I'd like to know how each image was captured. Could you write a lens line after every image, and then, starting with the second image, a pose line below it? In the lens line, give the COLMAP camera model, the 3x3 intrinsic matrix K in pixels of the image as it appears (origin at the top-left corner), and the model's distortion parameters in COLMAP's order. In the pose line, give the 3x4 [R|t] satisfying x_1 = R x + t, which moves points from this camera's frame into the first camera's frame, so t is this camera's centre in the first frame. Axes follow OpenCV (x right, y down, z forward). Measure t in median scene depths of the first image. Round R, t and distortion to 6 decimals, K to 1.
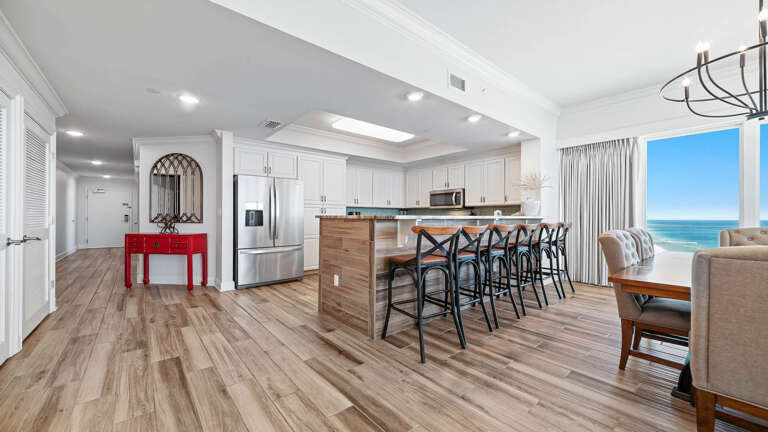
lens RADIAL K [[295.8, 0, 385.6], [0, 295.8, 217.0], [0, 0, 1]] dist [0.000383, 0.000088]
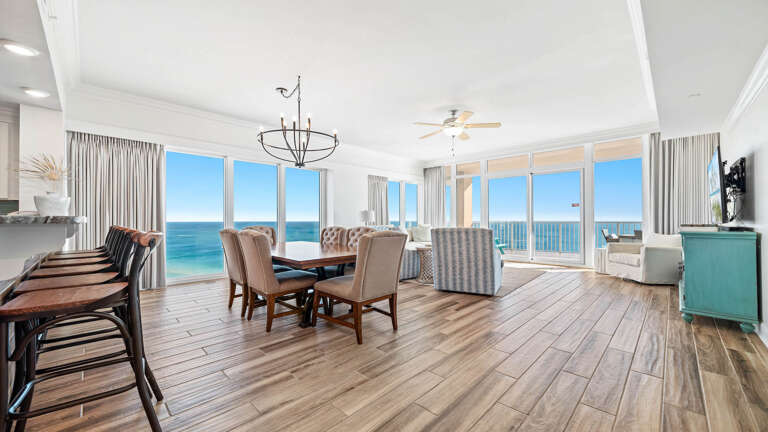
lens RADIAL K [[295.8, 0, 385.6], [0, 295.8, 217.0], [0, 0, 1]] dist [0.000383, 0.000088]
pose [[-0.102807, 0.006457, 0.994680, -0.493596], [0.000479, 0.999979, -0.006442, -0.002283], [-0.994701, -0.000185, -0.102808, 0.492672]]
